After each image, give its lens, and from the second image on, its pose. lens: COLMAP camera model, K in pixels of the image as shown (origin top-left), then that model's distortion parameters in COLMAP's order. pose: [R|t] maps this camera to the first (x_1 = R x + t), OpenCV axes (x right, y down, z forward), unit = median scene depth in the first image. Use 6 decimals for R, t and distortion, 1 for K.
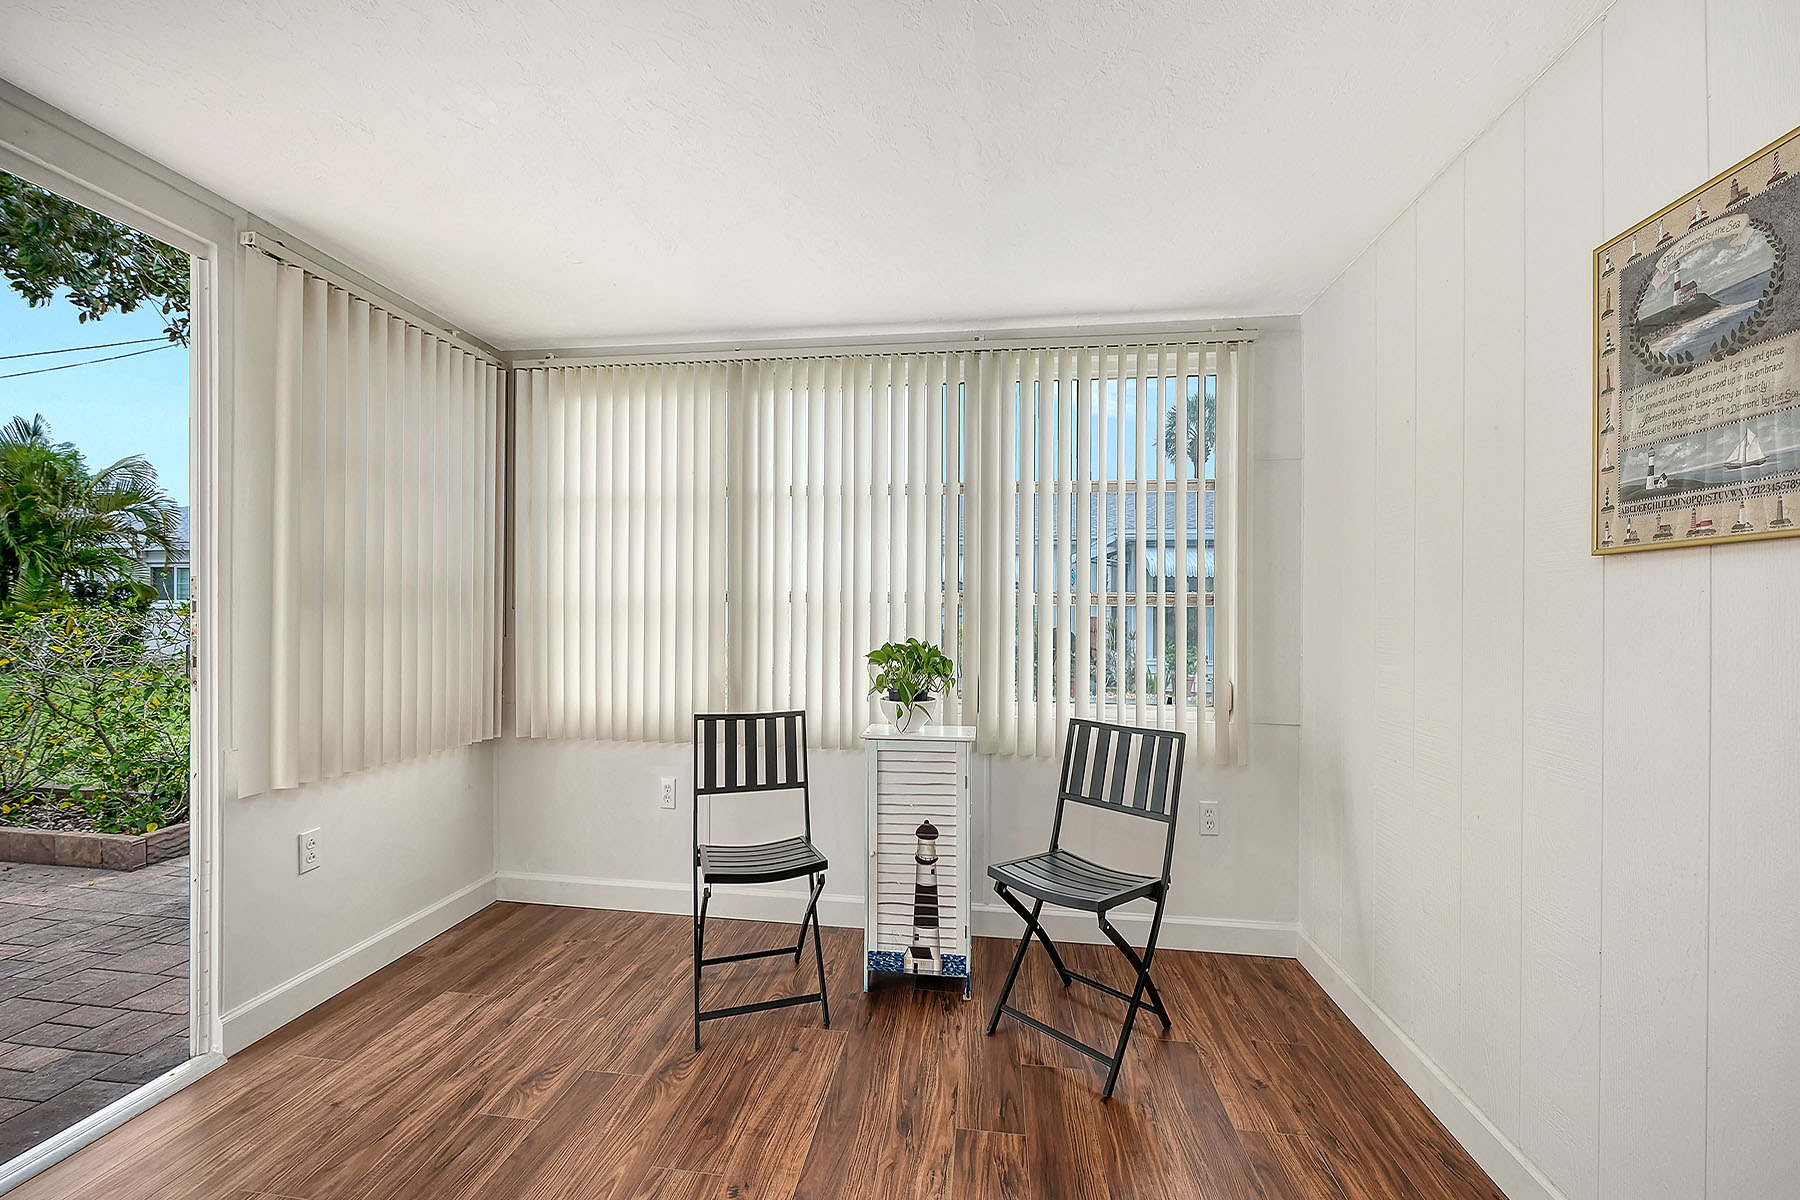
lens RADIAL K [[671.1, 0, 902.4], [0, 671.1, 610.5], [0, 0, 1]] dist [-0.006159, 0.000007]
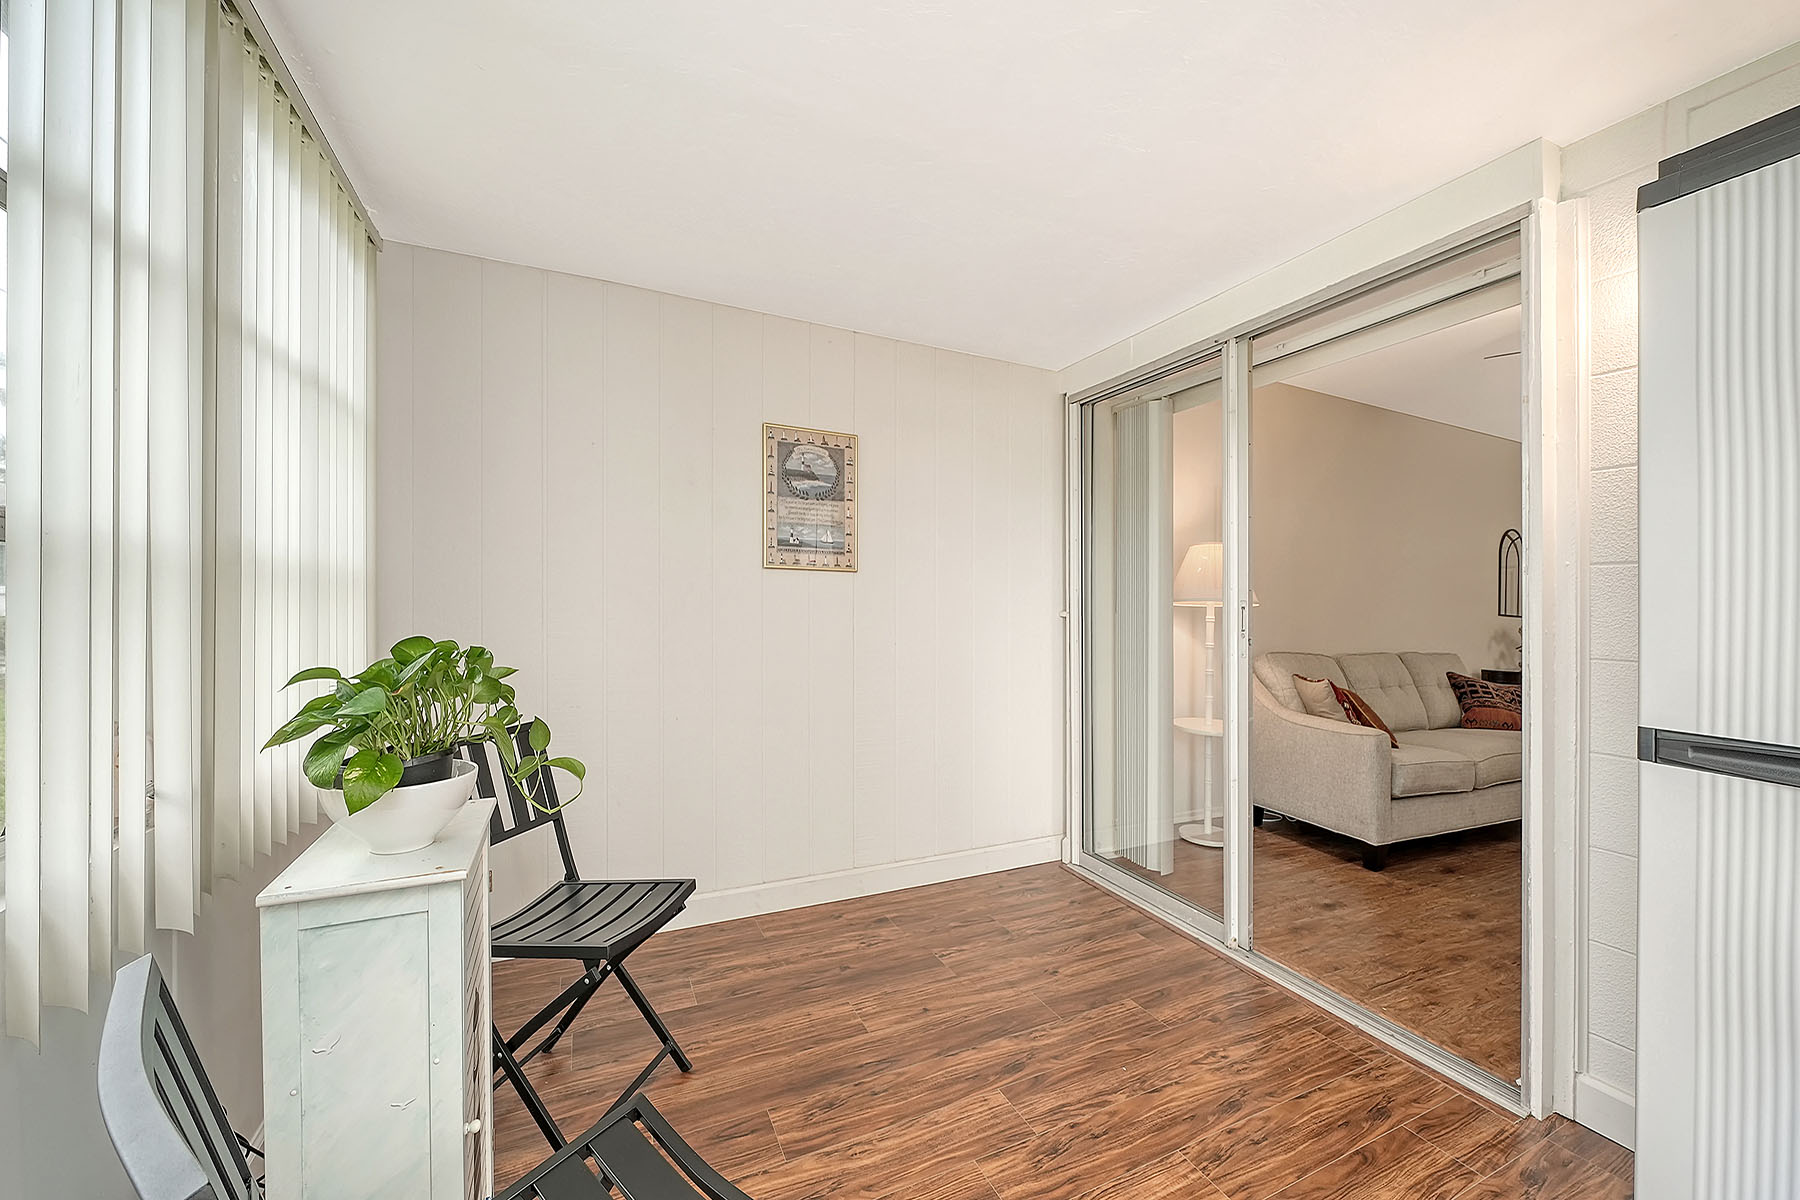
lens RADIAL K [[671.1, 0, 894.2], [0, 671.1, 597.0], [0, 0, 1]] dist [-0.006159, 0.000007]
pose [[-0.530599, -0.000070, 0.847623, -1.013797], [-0.018766, 0.999756, -0.011665, 0.027817], [-0.847415, -0.022096, -0.530471, 1.829166]]
